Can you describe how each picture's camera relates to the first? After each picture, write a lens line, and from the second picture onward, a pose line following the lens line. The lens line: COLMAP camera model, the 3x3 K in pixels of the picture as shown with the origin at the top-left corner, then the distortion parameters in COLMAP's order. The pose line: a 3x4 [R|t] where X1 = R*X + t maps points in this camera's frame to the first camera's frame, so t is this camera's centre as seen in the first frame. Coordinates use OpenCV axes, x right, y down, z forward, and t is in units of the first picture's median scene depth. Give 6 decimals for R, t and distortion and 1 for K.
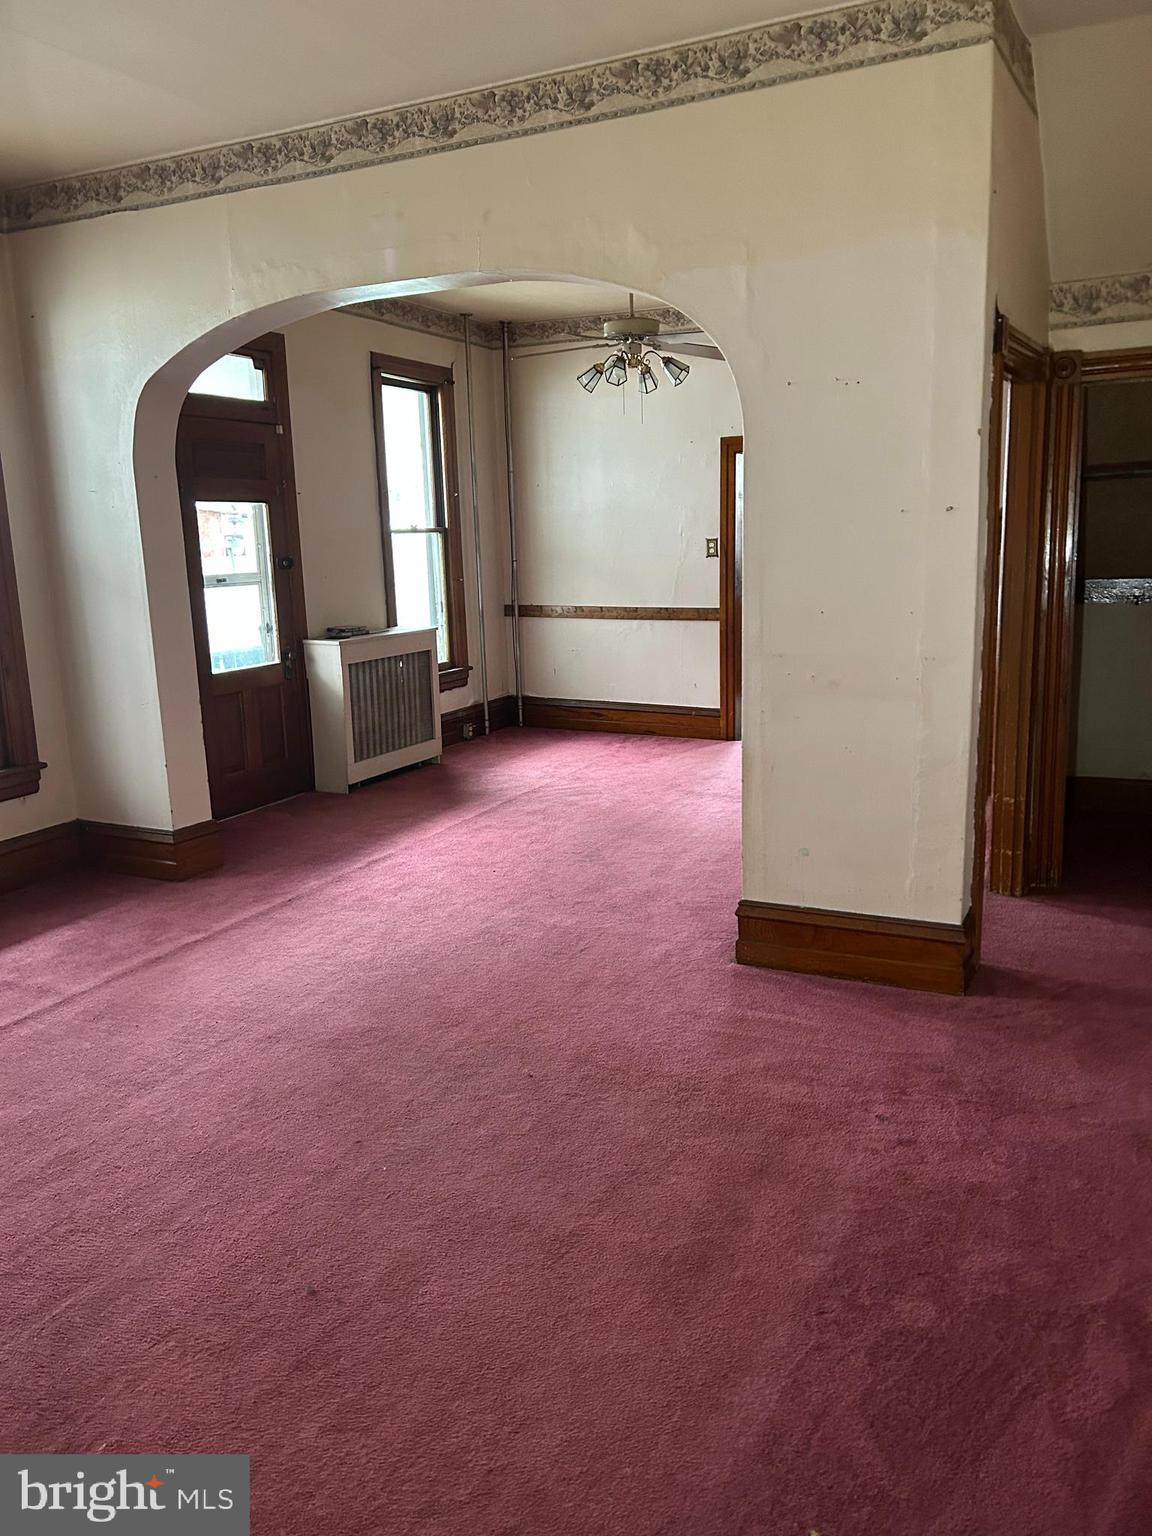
lens RADIAL K [[1170.7, 0, 582.2], [0, 1170.7, 802.5], [0, 0, 1]] dist [0.046020, -0.029812]
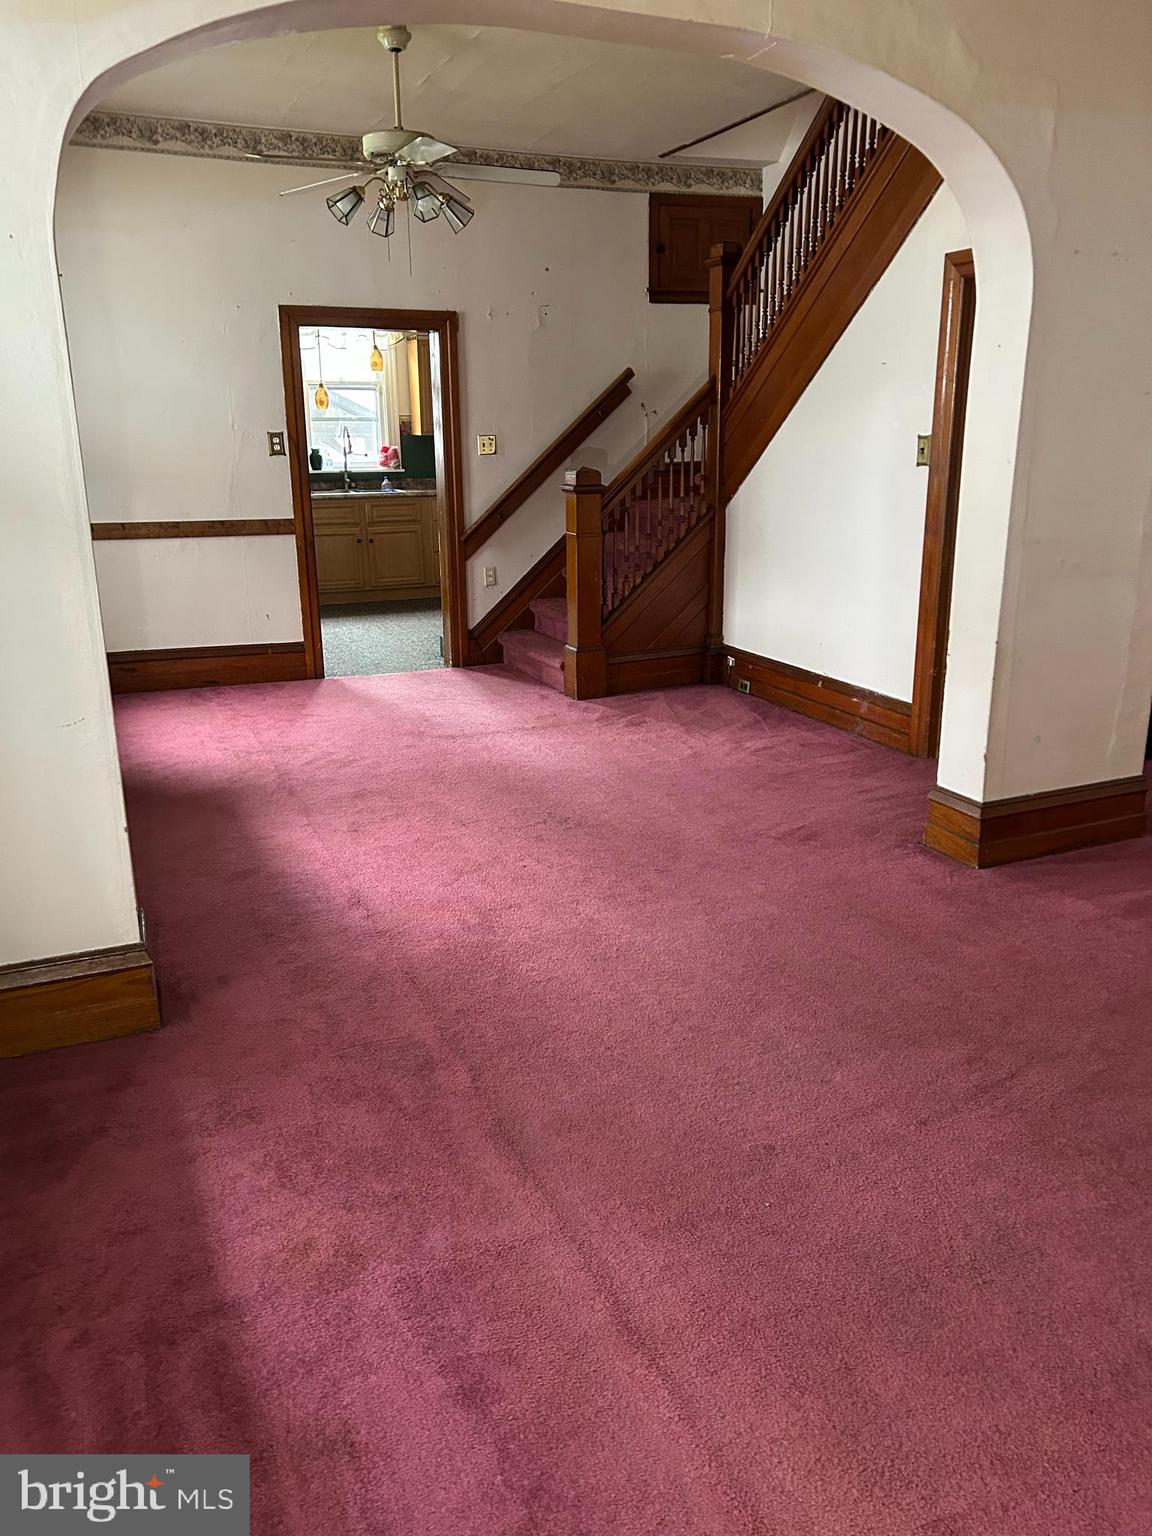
lens RADIAL K [[1170.7, 0, 604.6], [0, 1170.7, 773.0], [0, 0, 1]] dist [0.046020, -0.029812]
pose [[0.637719, -0.197466, 0.744528, -0.396230], [0.165111, 0.979158, 0.118270, -0.053924], [-0.752365, 0.047507, 0.657031, 0.308748]]
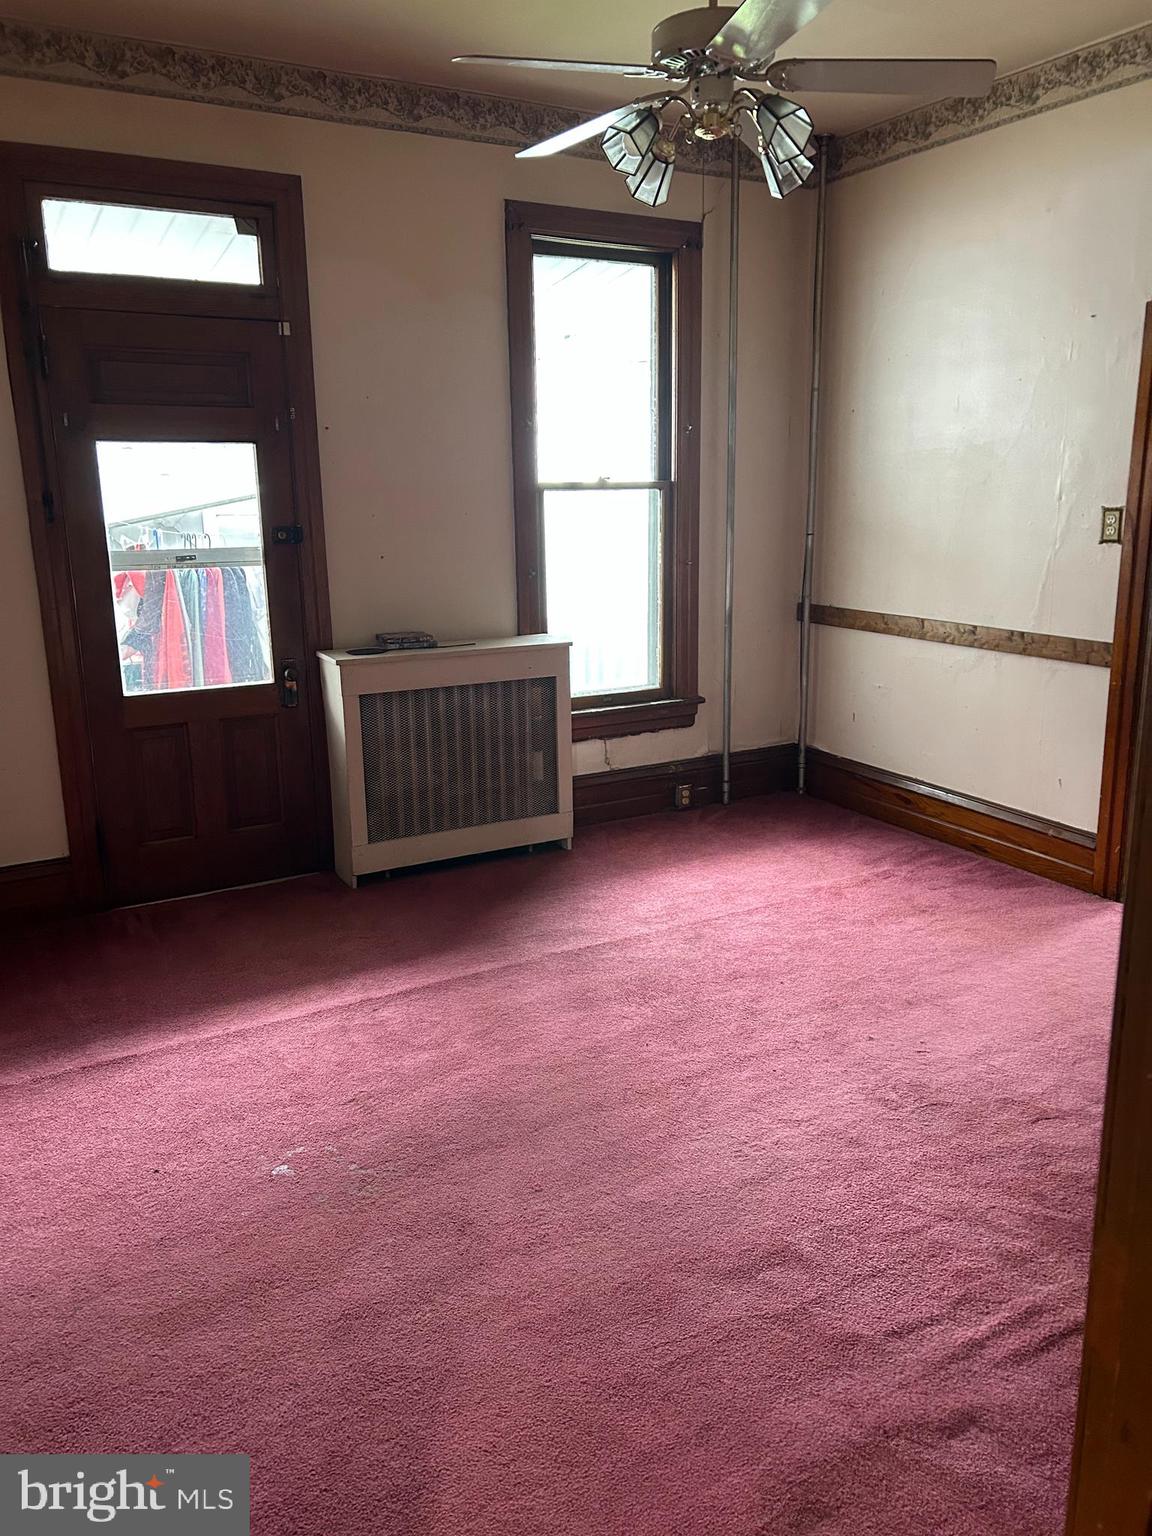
lens RADIAL K [[1170.7, 0, 581.5], [0, 1170.7, 776.1], [0, 0, 1]] dist [0.046020, -0.029812]
pose [[0.822953, 0.150211, -0.547891, 0.219966], [-0.136599, 0.988438, 0.065815, -0.112095], [0.551443, 0.020679, 0.833956, 0.449253]]
